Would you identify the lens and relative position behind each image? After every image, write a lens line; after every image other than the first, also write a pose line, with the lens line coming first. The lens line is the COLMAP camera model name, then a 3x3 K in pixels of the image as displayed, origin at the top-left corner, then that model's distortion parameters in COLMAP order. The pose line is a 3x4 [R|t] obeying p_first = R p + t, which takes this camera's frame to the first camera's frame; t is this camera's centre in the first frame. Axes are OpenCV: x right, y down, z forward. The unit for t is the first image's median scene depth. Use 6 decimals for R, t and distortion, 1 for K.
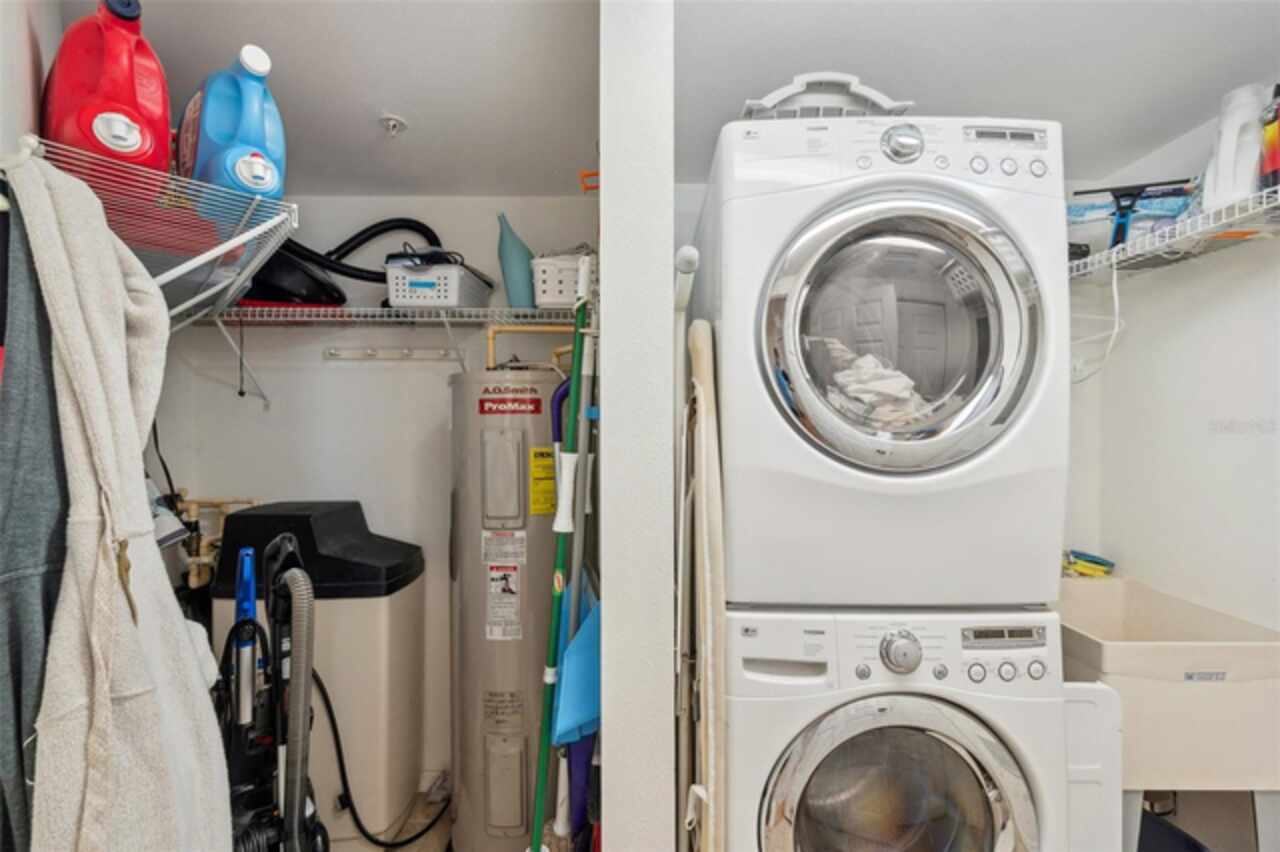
lens RADIAL K [[521.2, 0, 639.3], [0, 521.2, 428.0], [0, 0, 1]] dist [0.001152, -0.000039]
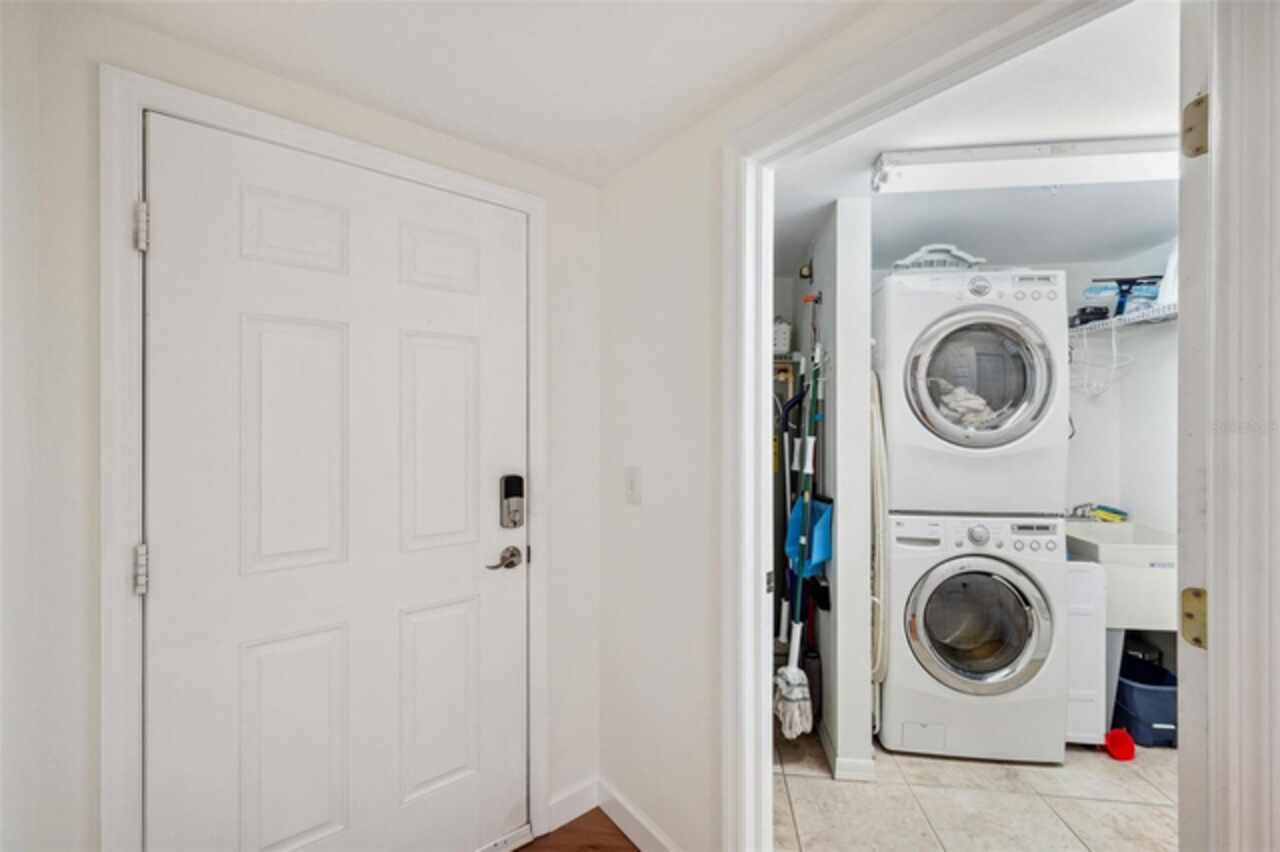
lens RADIAL K [[508.6, 0, 642.6], [0, 508.6, 428.9], [0, 0, 1]] dist [-0.000718, 0.000038]
pose [[0.992957, -0.000950, -0.118467, -0.541611], [0.001409, 0.999992, 0.003794, 0.005916], [0.118463, -0.003934, 0.992951, -1.077280]]
